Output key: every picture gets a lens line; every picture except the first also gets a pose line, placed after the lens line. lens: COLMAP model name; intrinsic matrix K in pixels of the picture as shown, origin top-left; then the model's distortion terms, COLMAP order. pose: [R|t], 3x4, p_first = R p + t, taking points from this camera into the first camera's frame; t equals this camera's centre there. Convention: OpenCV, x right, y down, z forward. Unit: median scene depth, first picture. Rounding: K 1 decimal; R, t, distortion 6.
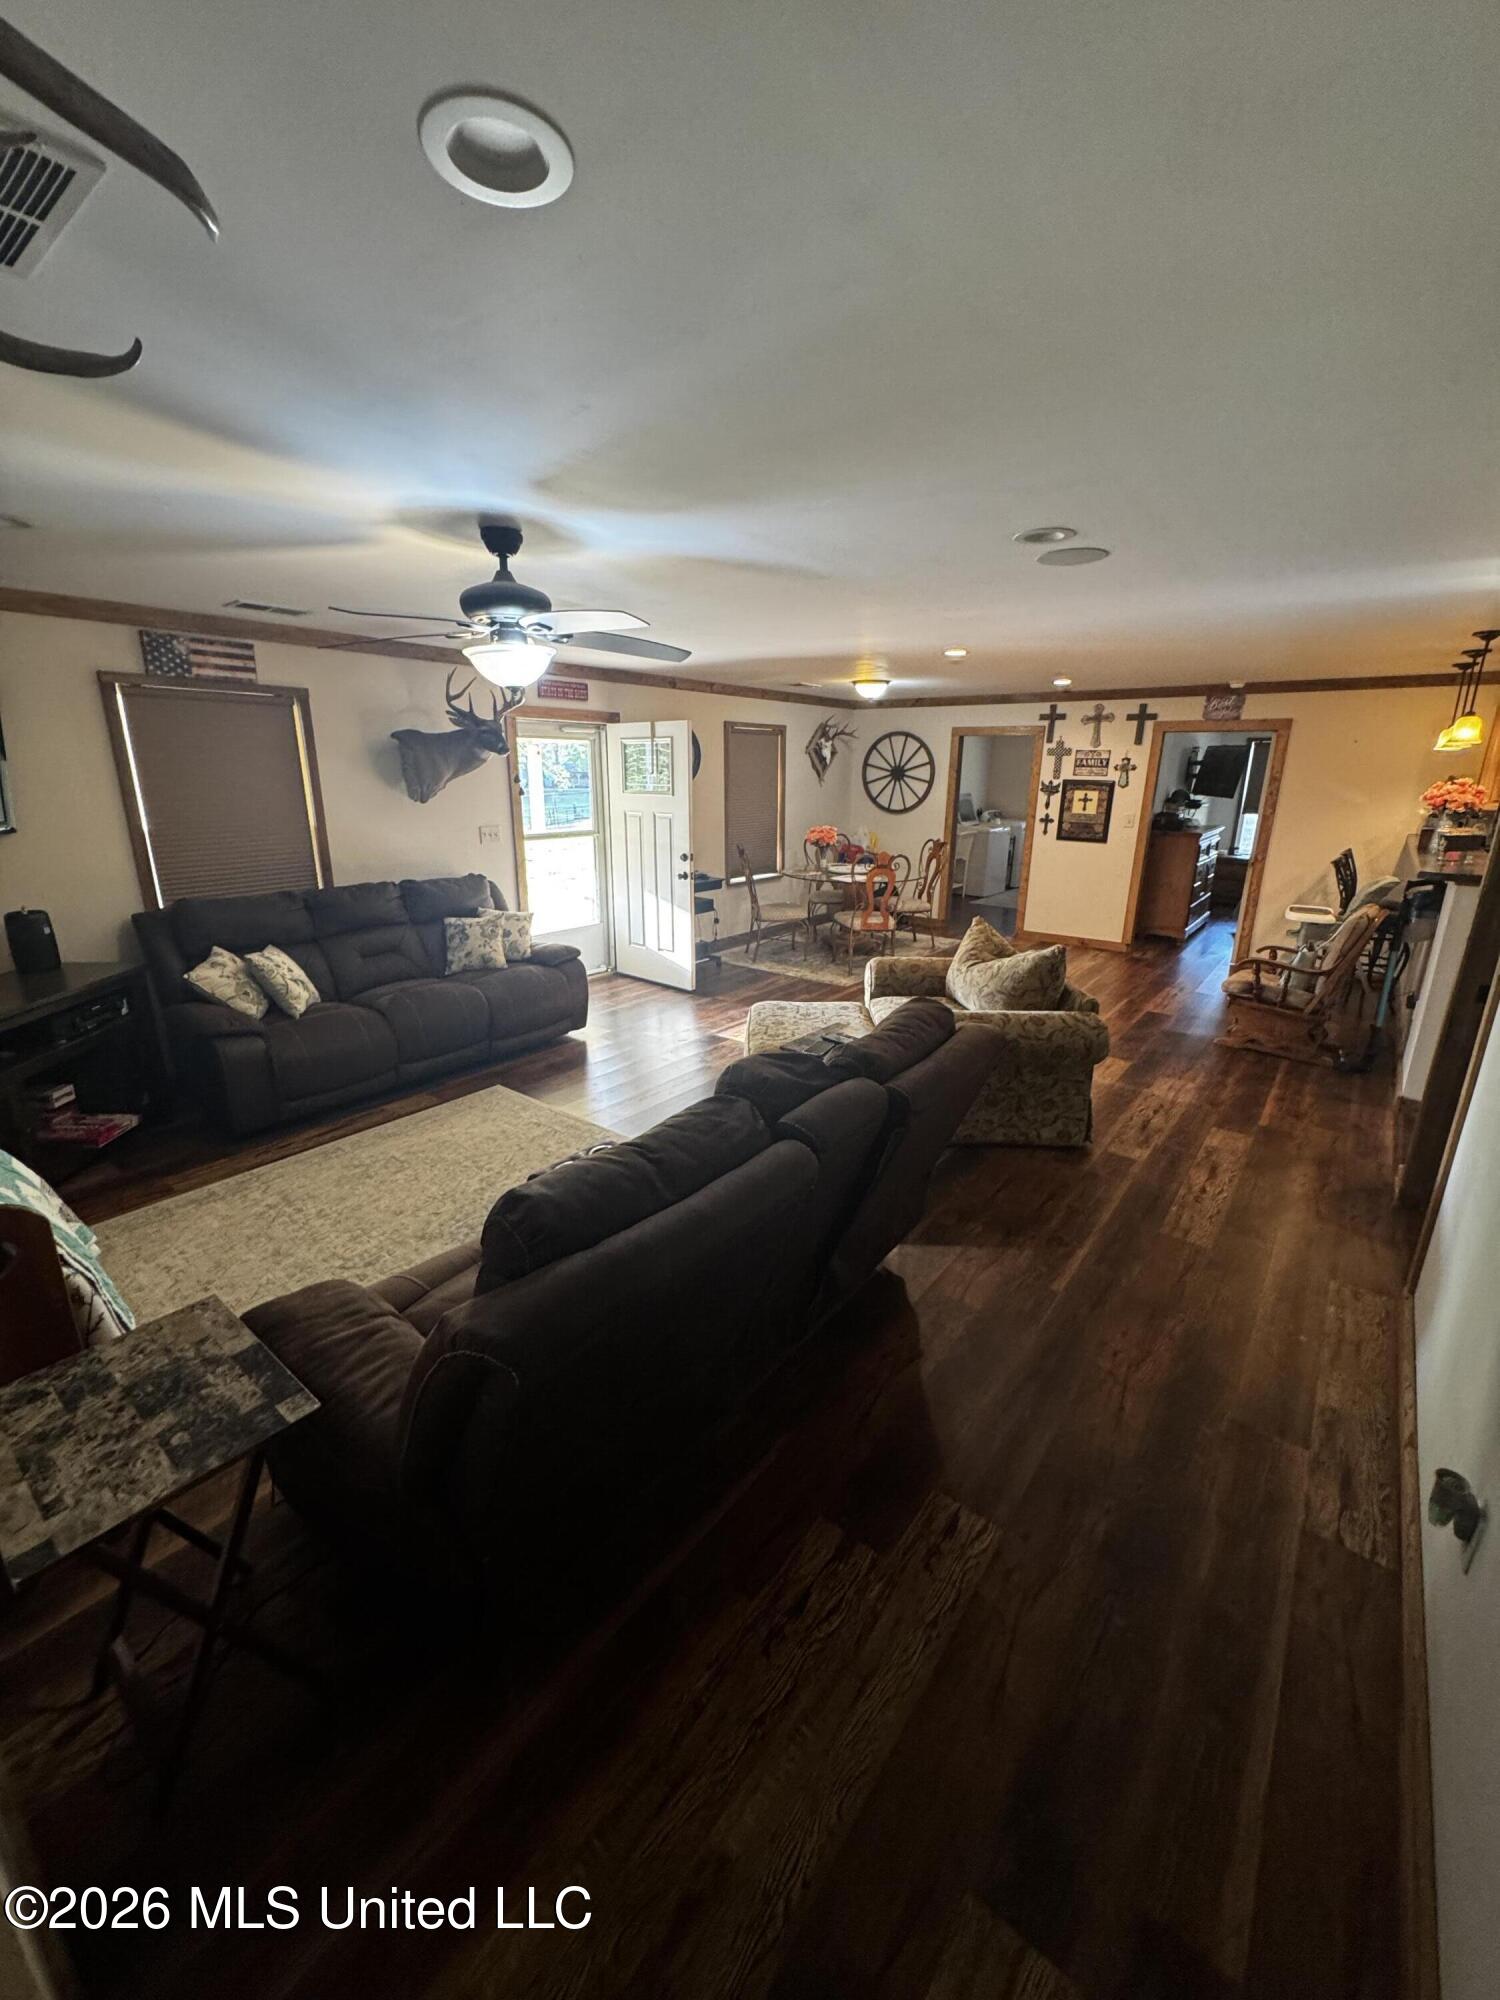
lens RADIAL K [[798.3, 0, 750.8], [0, 798.3, 996.0], [0, 0, 1]] dist [0.003277, -0.001564]
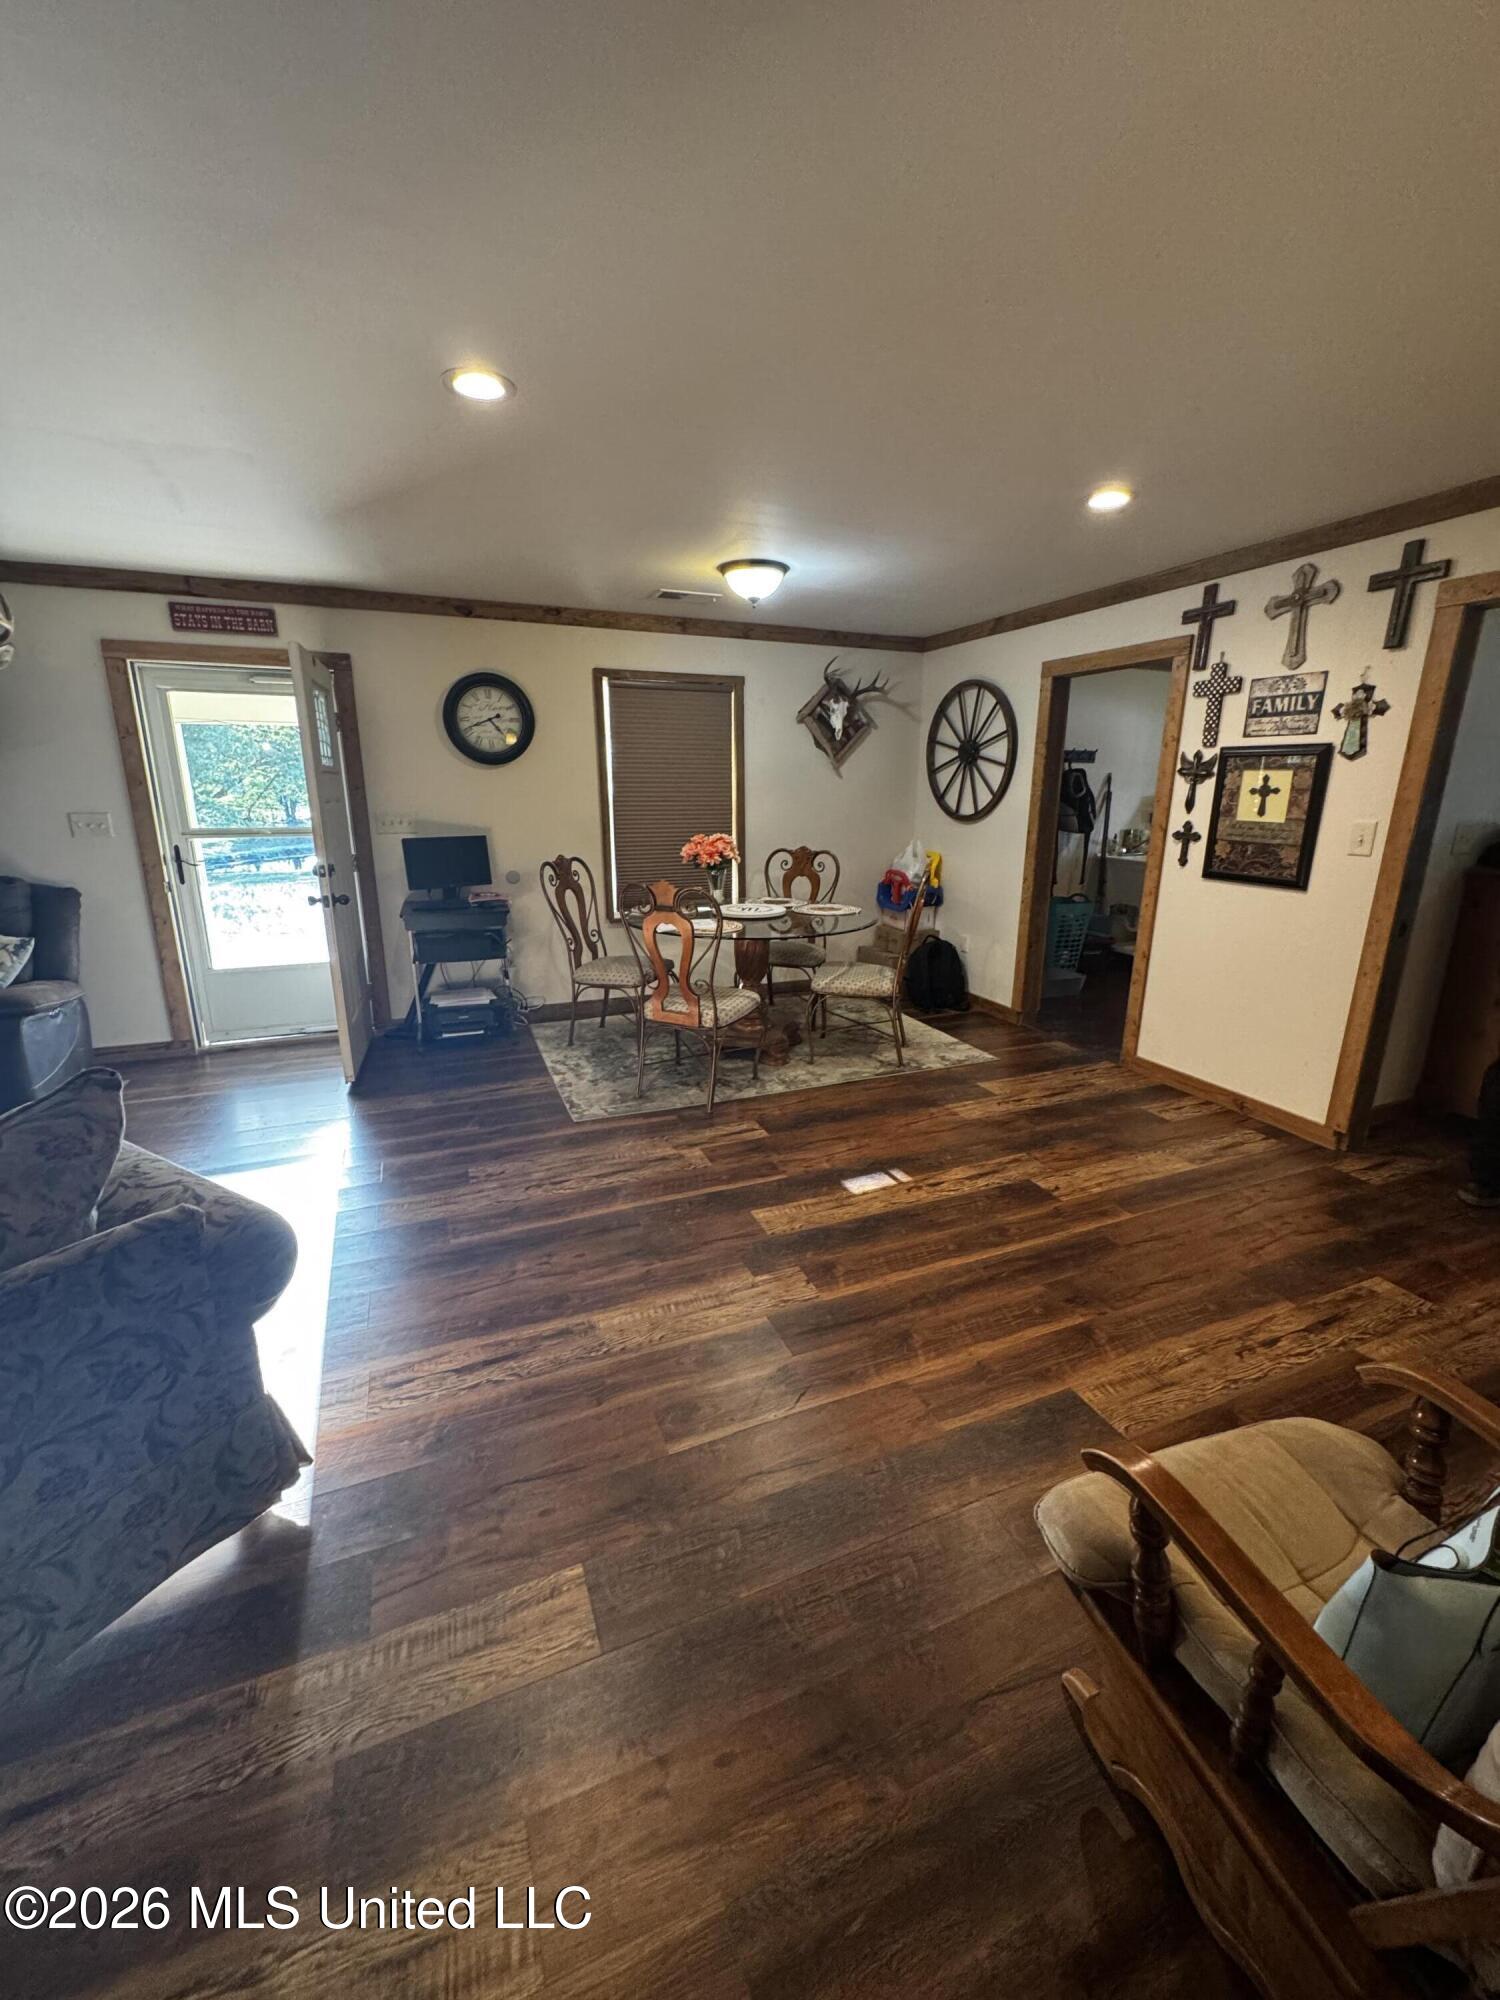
lens RADIAL K [[798.3, 0, 743.1], [0, 798.3, 992.3], [0, 0, 1]] dist [0.003277, -0.001564]
pose [[0.867019, 0.120592, -0.483462, 0.391501], [-0.134729, 0.990867, 0.005538, -0.097768], [0.479715, 0.060335, 0.875348, 0.476556]]
